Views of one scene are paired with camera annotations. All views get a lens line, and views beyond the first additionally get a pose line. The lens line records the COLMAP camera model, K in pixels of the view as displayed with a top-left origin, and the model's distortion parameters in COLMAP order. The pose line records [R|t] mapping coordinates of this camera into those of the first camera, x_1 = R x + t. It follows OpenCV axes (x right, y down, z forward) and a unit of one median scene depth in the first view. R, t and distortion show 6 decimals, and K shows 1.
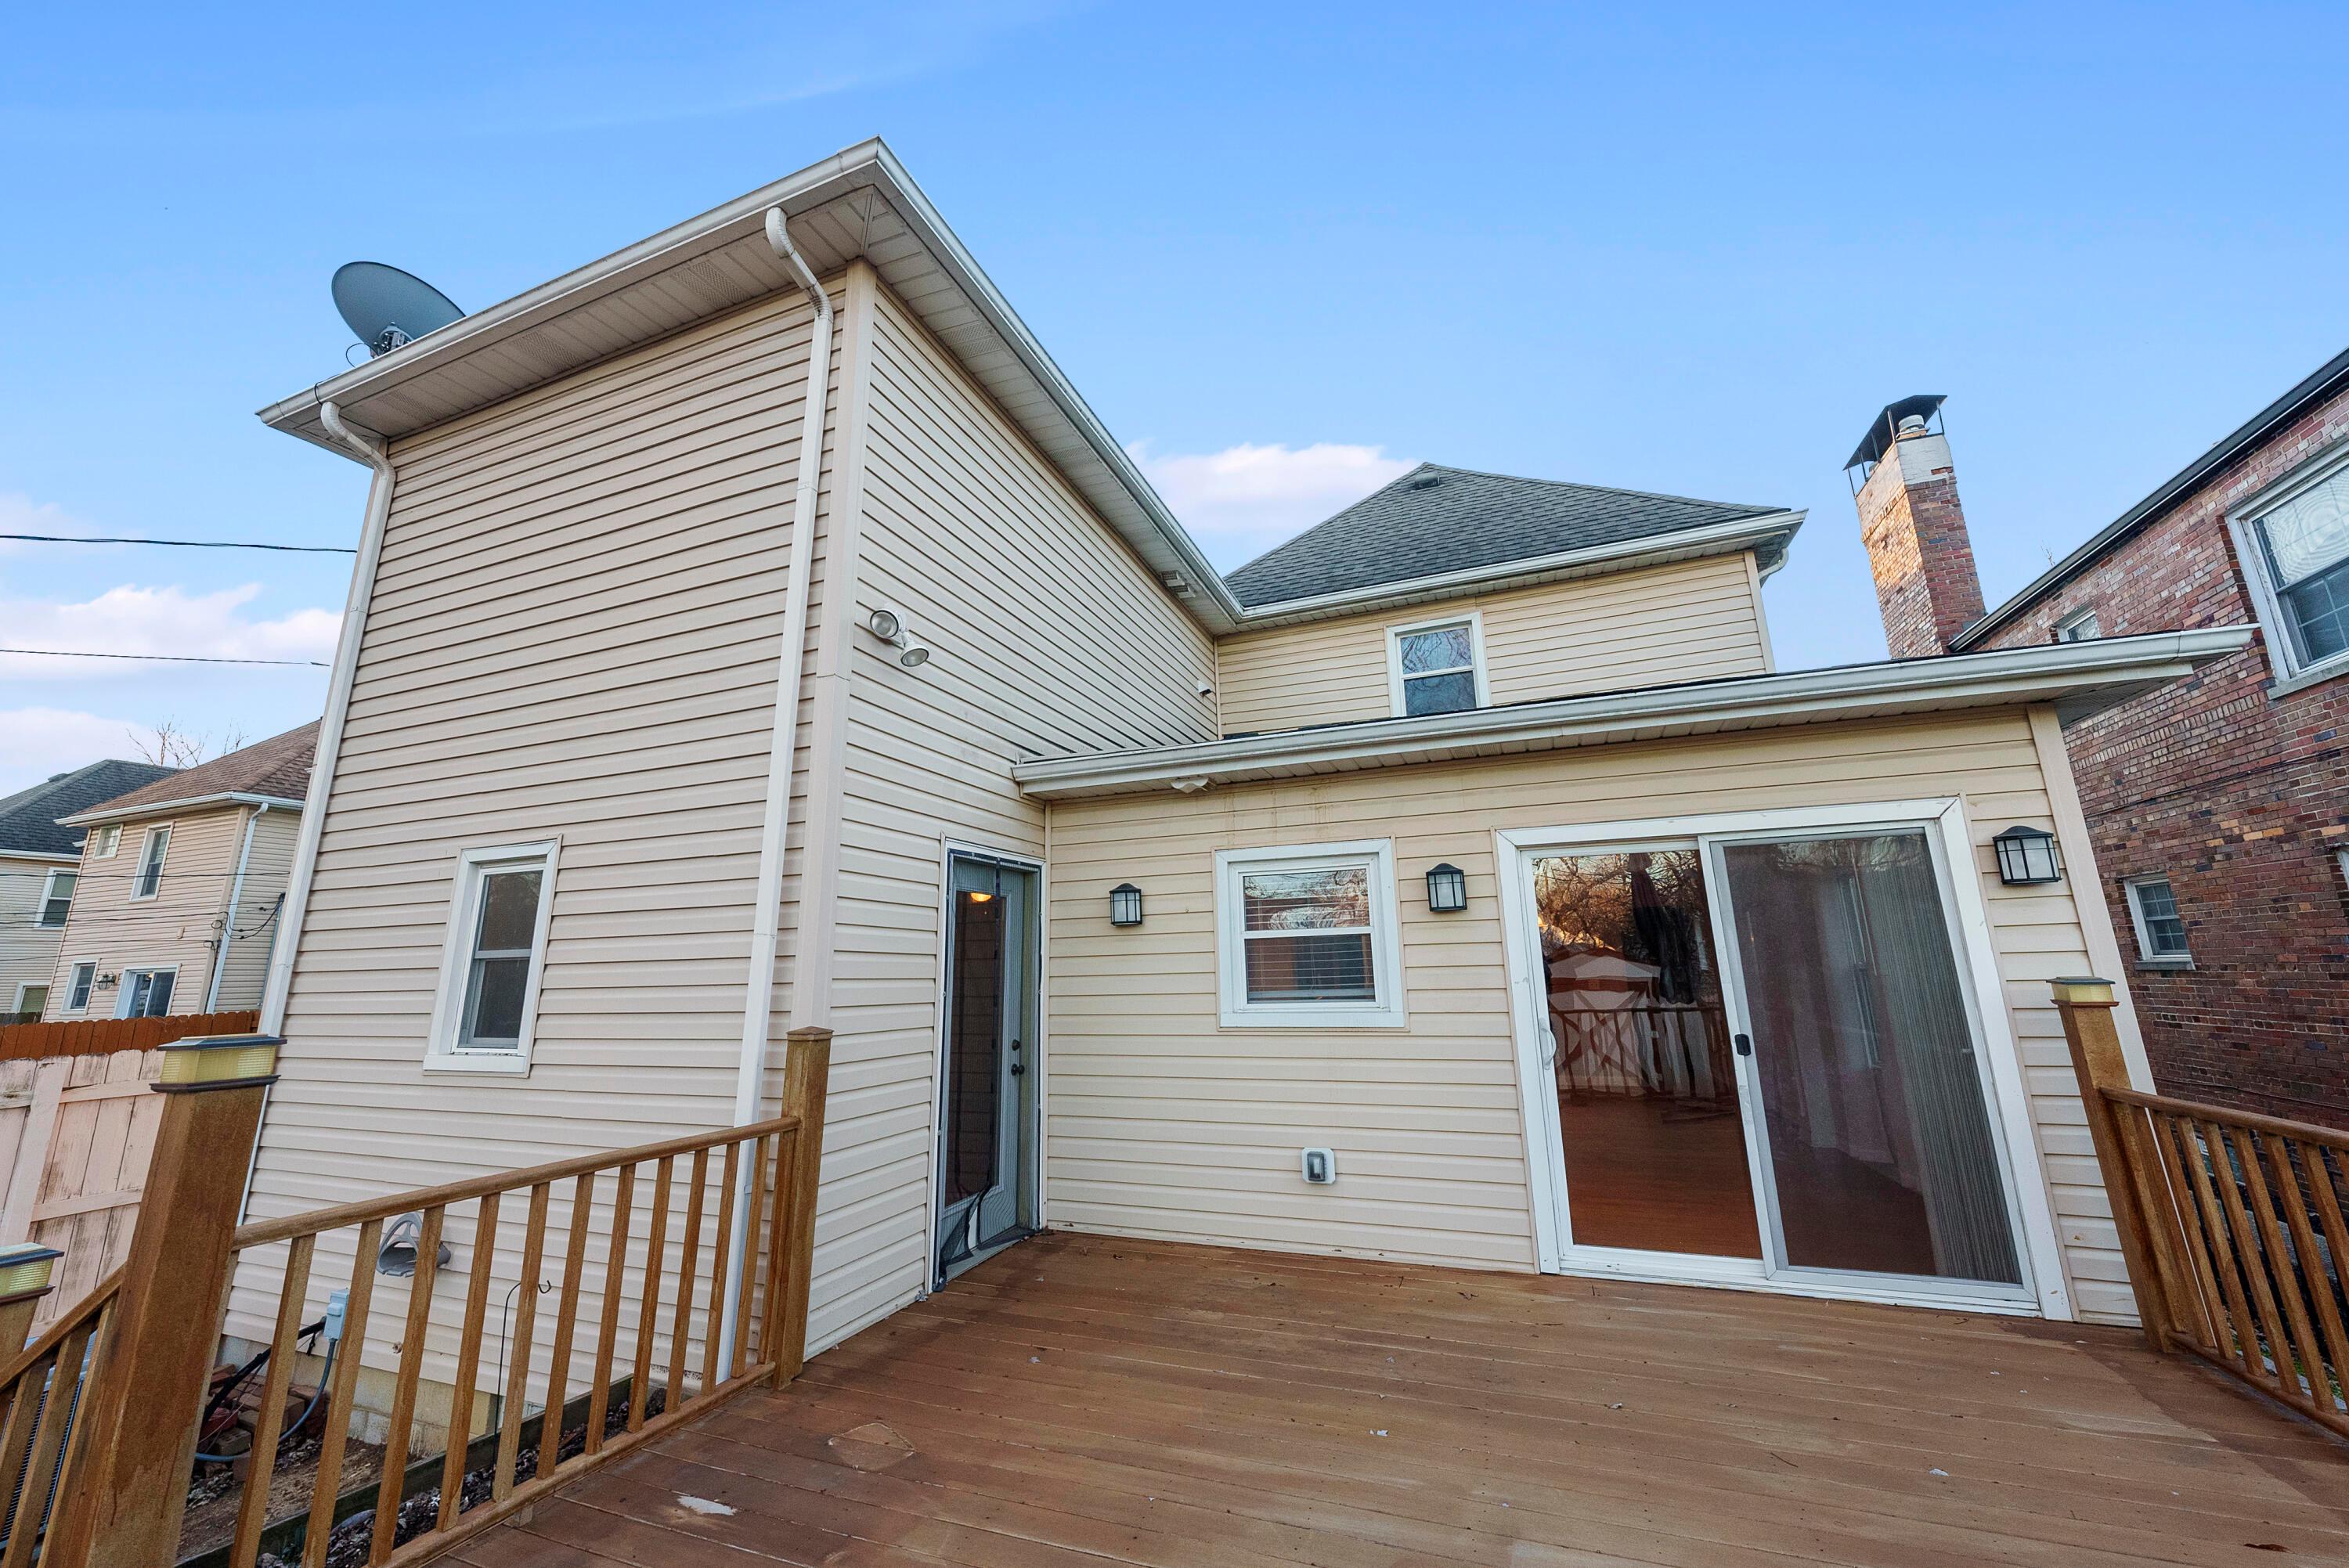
lens RADIAL K [[856.9, 0, 1177.5], [0, 856.9, 778.9], [0, 0, 1]] dist [-0.000034, 0.000006]
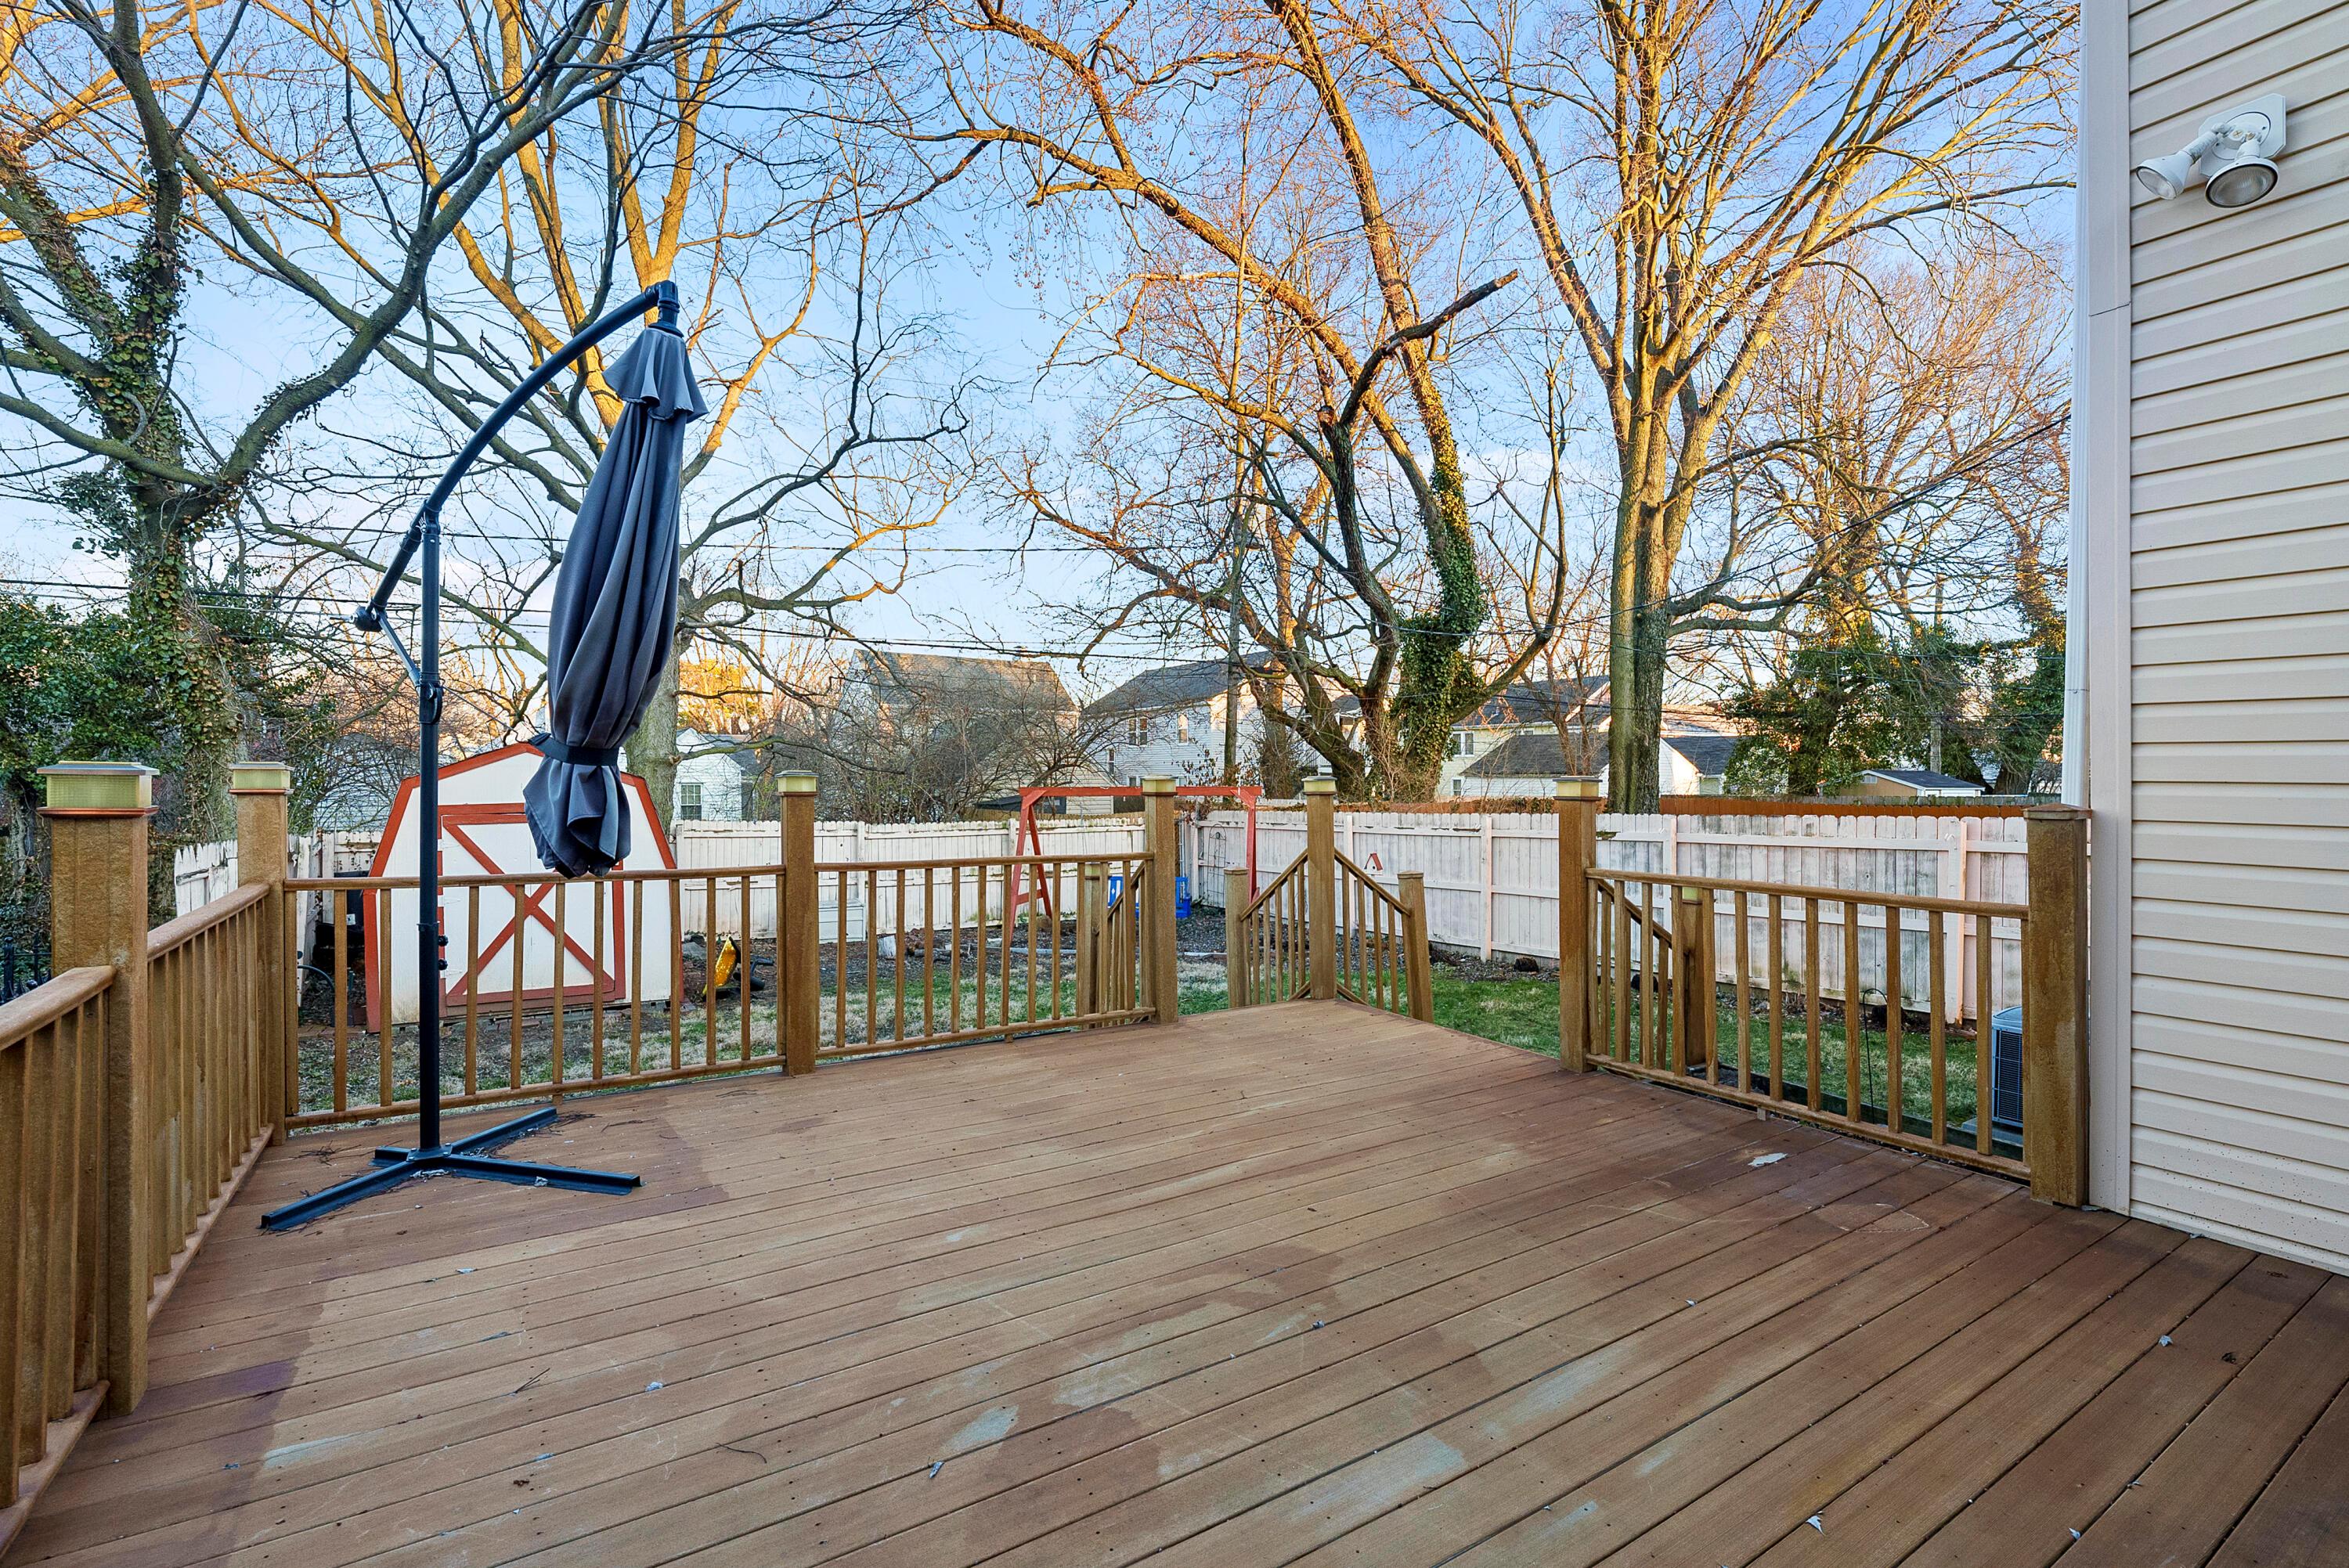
lens RADIAL K [[1032.8, 0, 1176.2], [0, 1032.8, 778.5], [0, 0, 1]] dist [0.000091, 0.000003]
pose [[-0.599029, 0.017509, -0.800536, 1.114277], [0.190645, 0.974130, -0.121351, 0.320572], [0.777701, -0.225311, -0.586870, 1.295542]]
